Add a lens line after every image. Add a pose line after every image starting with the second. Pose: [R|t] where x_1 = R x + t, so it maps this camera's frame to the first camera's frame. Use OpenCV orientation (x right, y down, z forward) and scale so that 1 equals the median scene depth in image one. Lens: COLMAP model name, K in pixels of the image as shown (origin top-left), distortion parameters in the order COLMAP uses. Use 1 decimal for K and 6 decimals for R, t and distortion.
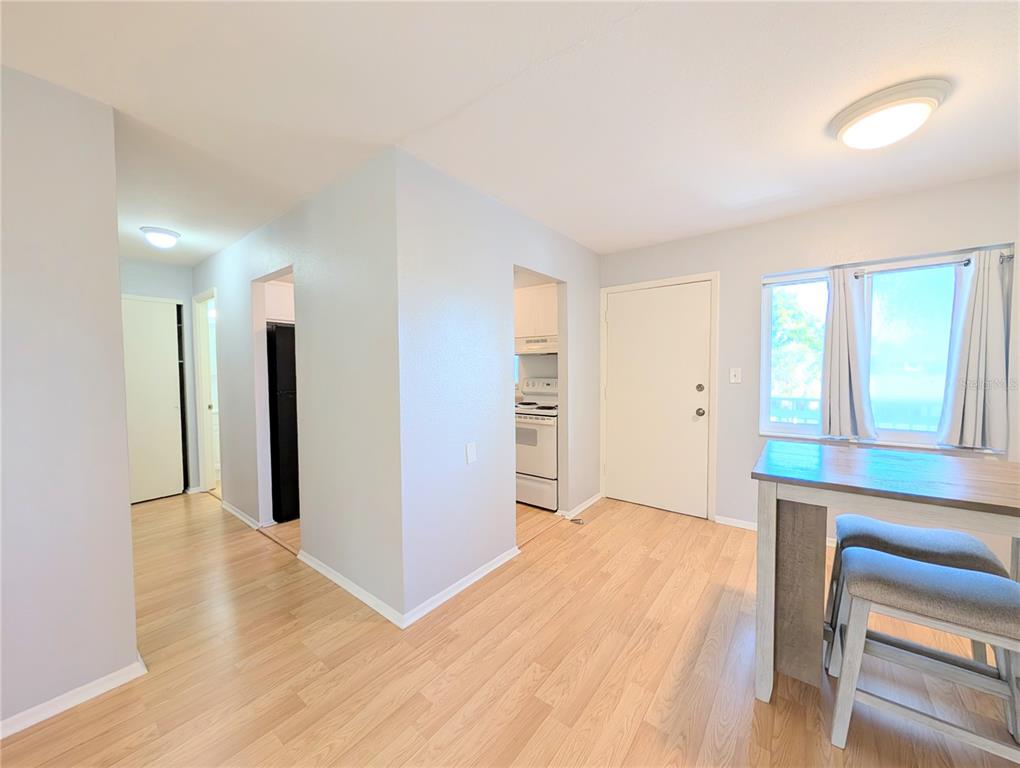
lens RADIAL K [[386.6, 0, 508.8], [0, 386.6, 385.1], [0, 0, 1]] dist [0.000191, 0.000394]
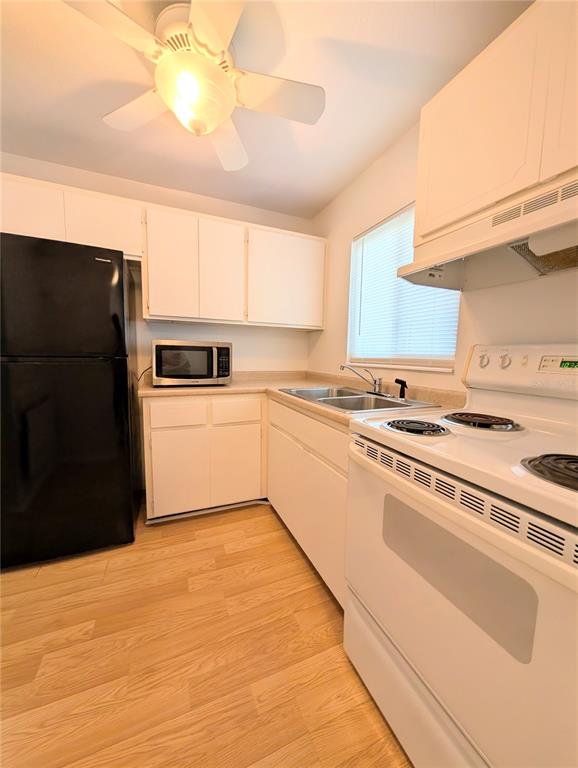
lens RADIAL K [[291.1, 0, 289.0], [0, 291.1, 384.0], [0, 0, 1]] dist [0.000191, 0.000394]
pose [[0.874528, 0.071960, -0.479606, 0.029936], [-0.044124, 0.996635, 0.069080, 0.010532], [0.482964, -0.039250, 0.874760, 0.916652]]
